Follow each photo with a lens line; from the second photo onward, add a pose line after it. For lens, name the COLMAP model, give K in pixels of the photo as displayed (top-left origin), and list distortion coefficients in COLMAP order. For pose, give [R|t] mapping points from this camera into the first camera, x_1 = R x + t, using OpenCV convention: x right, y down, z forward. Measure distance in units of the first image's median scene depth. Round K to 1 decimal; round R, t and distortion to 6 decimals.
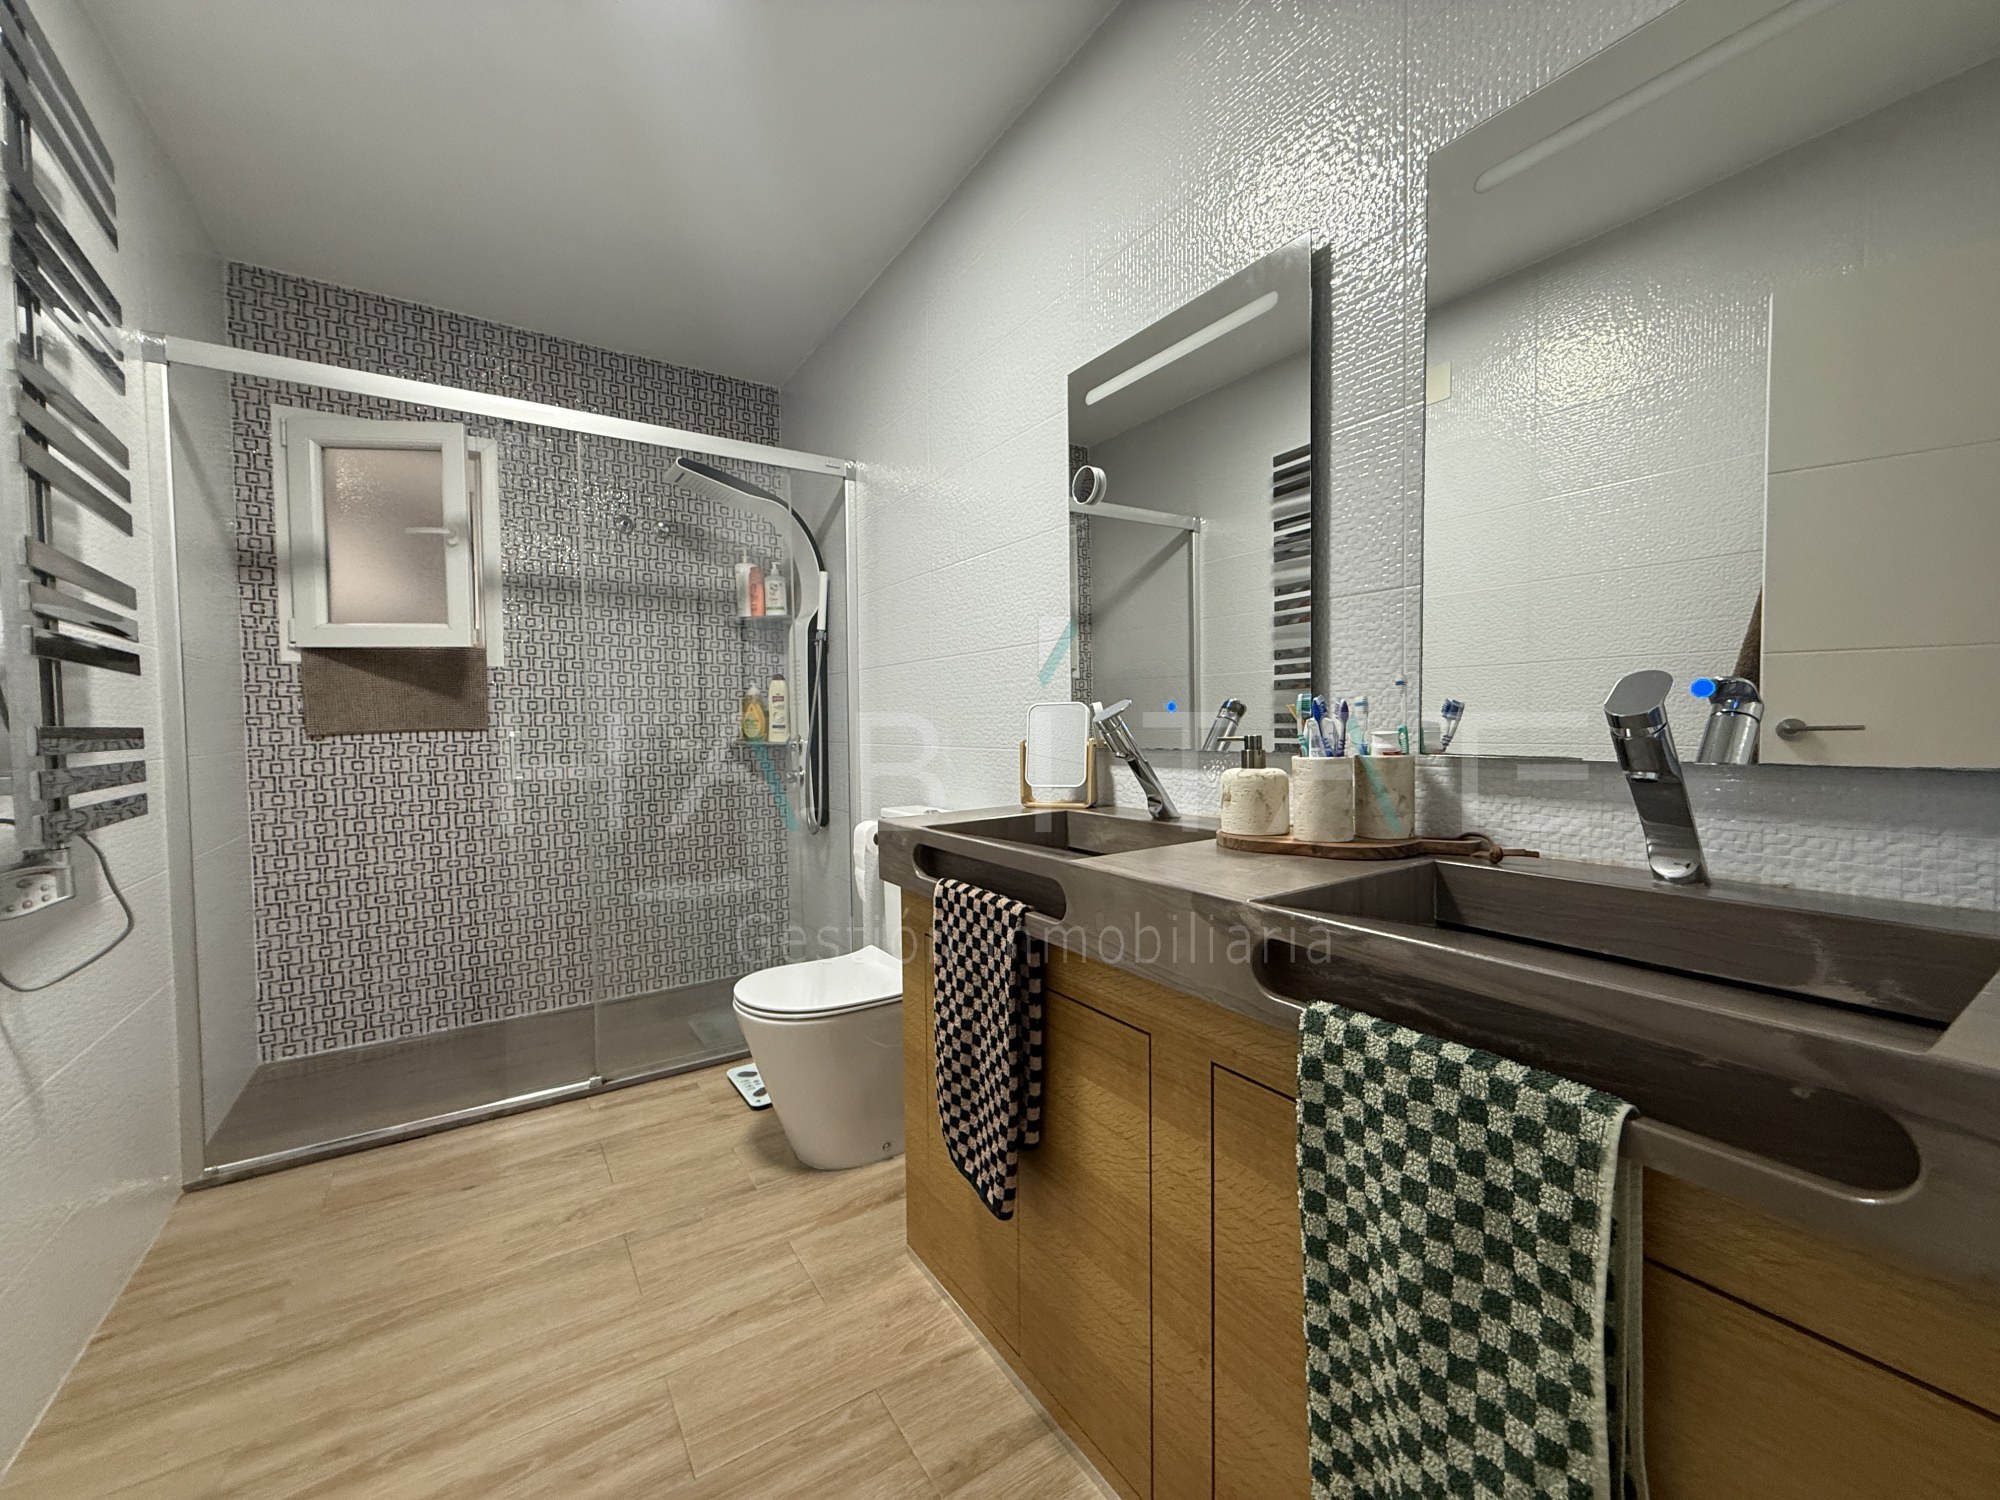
lens RADIAL K [[796.8, 0, 993.6], [0, 796.8, 749.3], [0, 0, 1]] dist [0.000284, -0.000258]
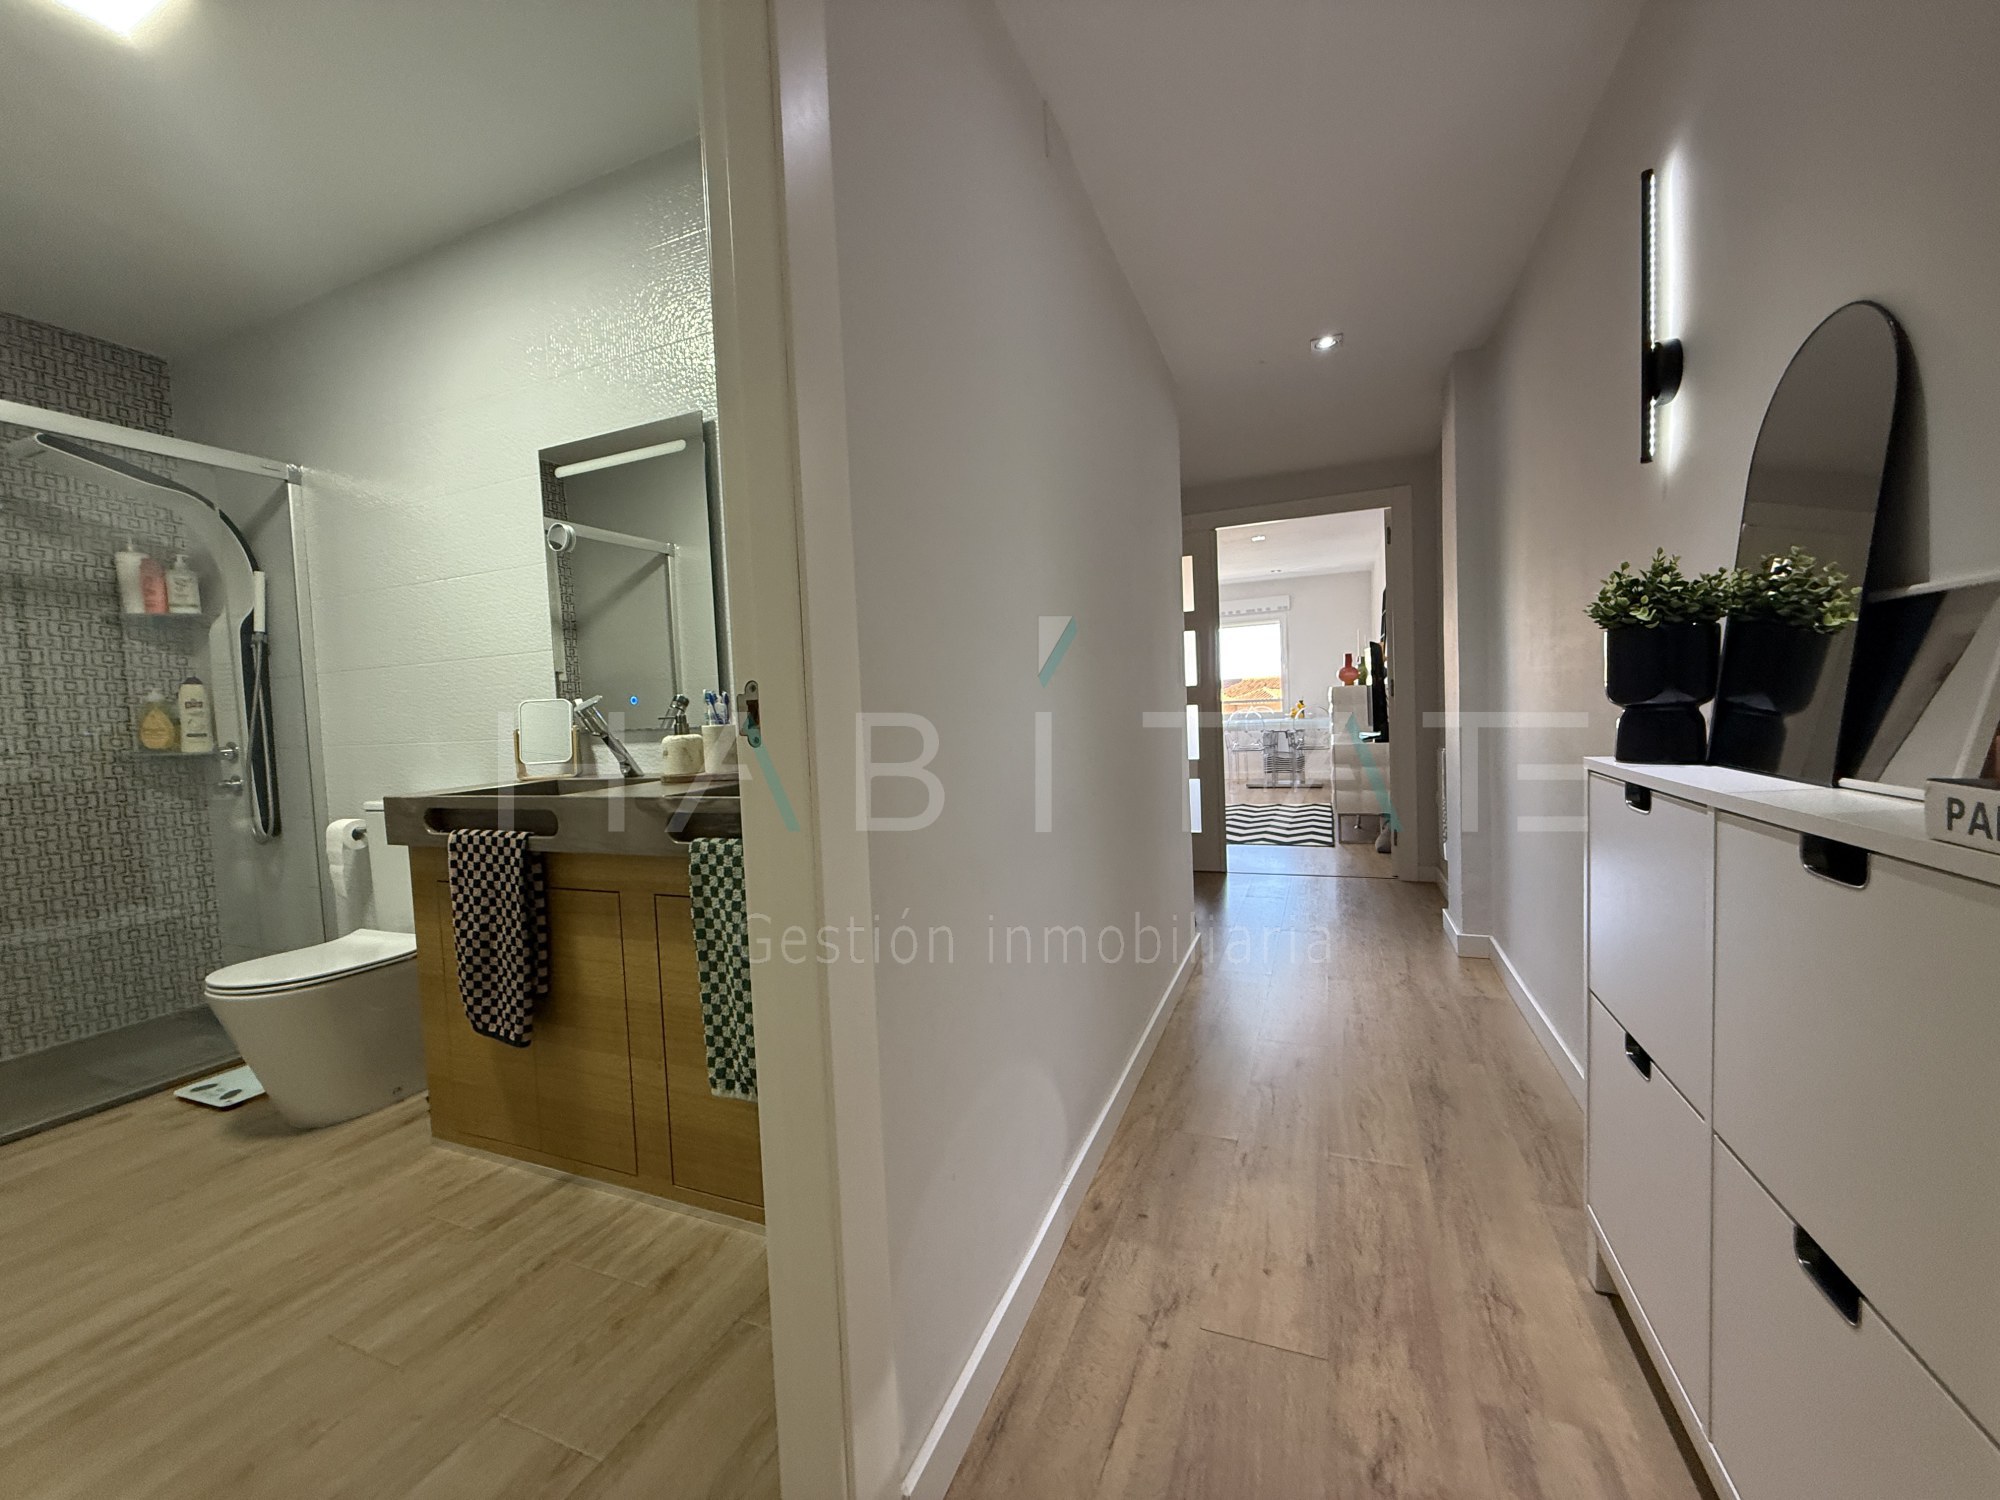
lens RADIAL K [[796.8, 0, 996.0], [0, 796.8, 748.2], [0, 0, 1]] dist [0.000284, -0.000258]
pose [[0.828407, -0.050759, 0.557822, -0.048667], [0.052606, 0.998534, 0.012739, 0.053314], [-0.557651, 0.018791, 0.829863, -0.610634]]
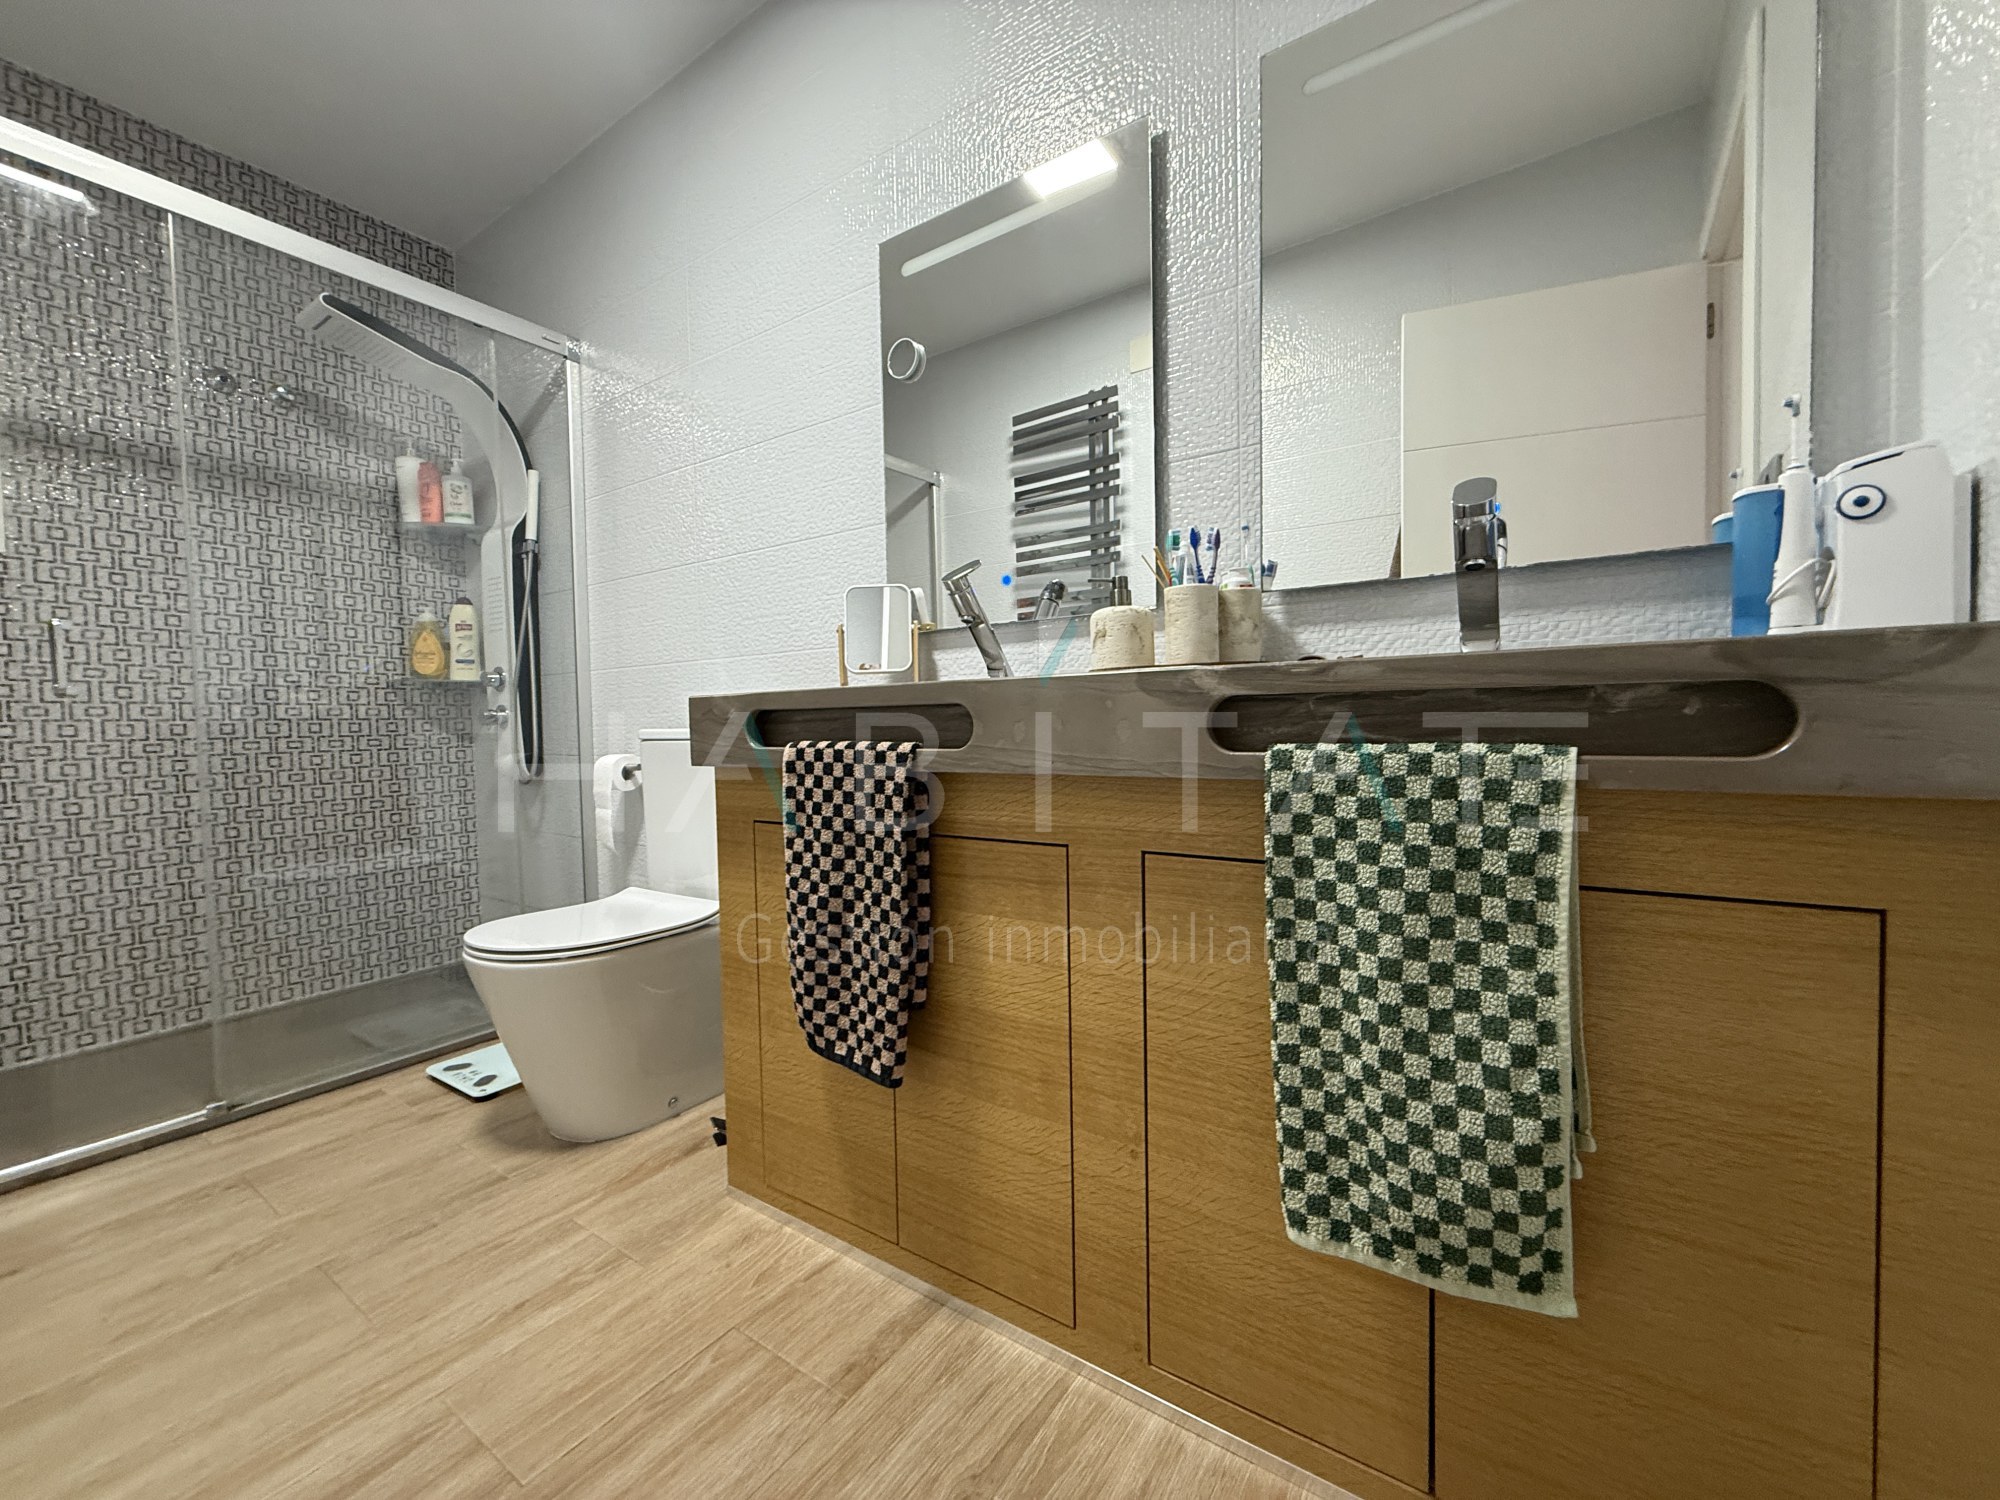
lens RADIAL K [[796.8, 0, 991.7], [0, 796.8, 750.3], [0, 0, 1]] dist [0.000284, -0.000258]
pose [[0.924093, -0.018051, 0.381741, -0.191560], [0.019910, 0.999801, -0.000920, 0.170843], [-0.381648, 0.008451, 0.924269, 0.085151]]
